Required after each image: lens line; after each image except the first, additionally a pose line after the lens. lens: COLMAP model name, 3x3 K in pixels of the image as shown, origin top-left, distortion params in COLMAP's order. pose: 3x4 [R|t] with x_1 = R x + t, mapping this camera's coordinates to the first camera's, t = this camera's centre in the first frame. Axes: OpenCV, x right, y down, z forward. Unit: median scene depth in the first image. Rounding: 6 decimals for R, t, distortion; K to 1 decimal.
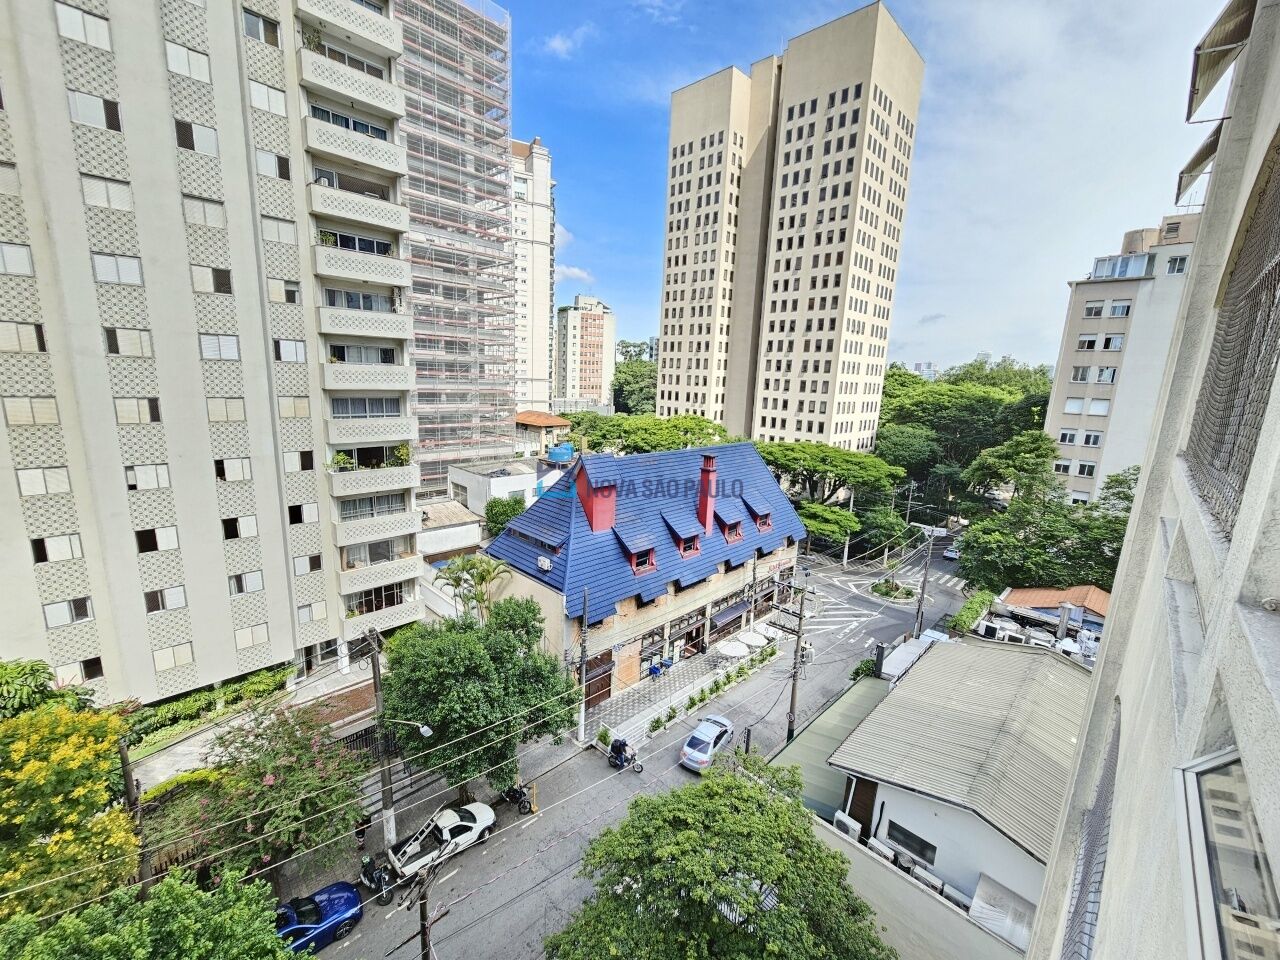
lens RADIAL K [[523.7, 0, 640.1], [0, 523.7, 478.8], [0, 0, 1]] dist [-0.003236, 0.000531]
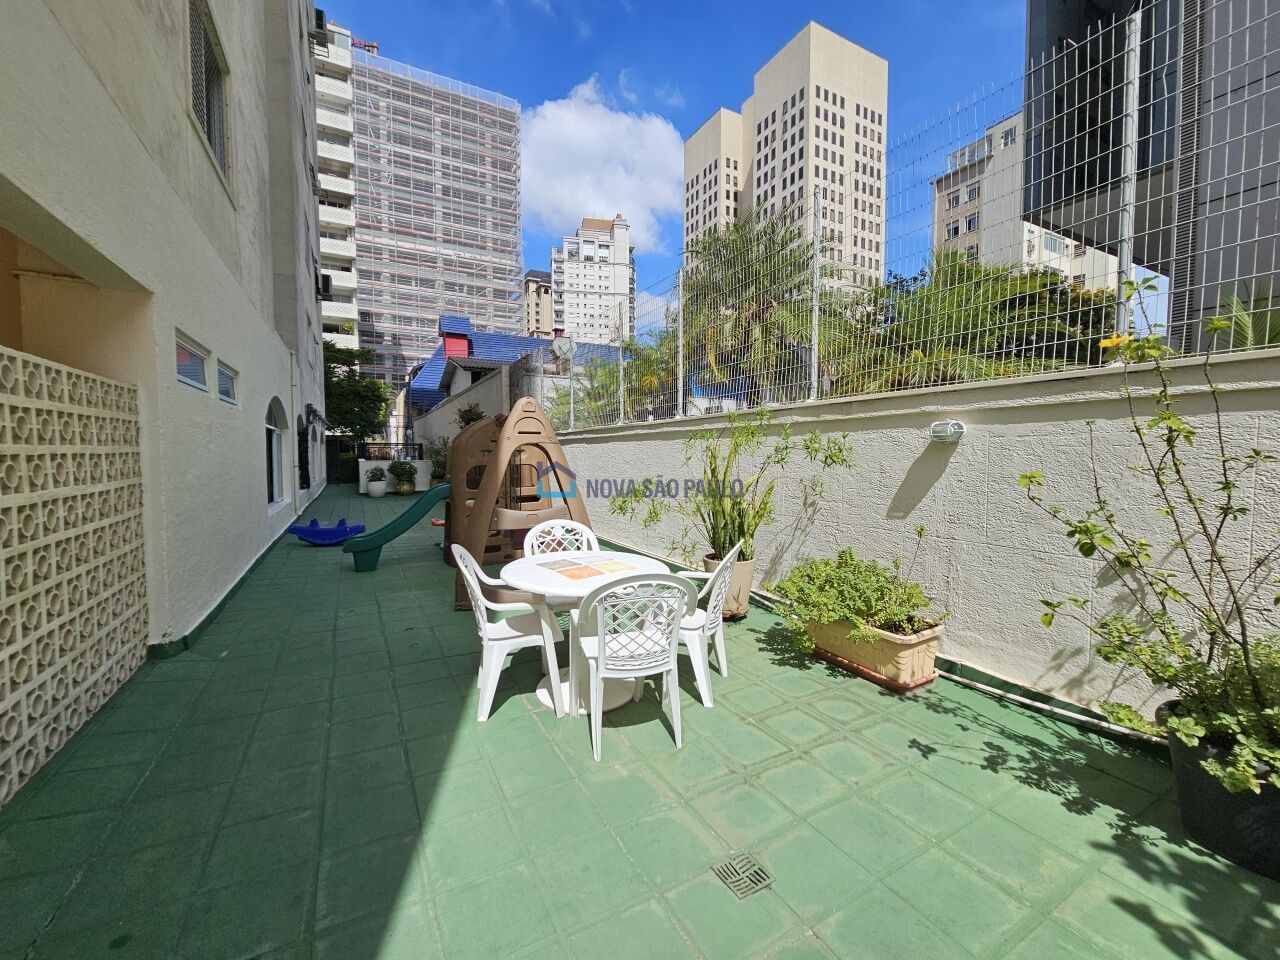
lens RADIAL K [[523.7, 0, 642.7], [0, 523.7, 479.2], [0, 0, 1]] dist [-0.003236, 0.000531]
pose [[0.954370, -0.030740, -0.297040, 0.384736], [-0.016519, 0.987730, -0.155294, 0.286315], [0.298169, 0.153115, 0.942152, -0.074013]]
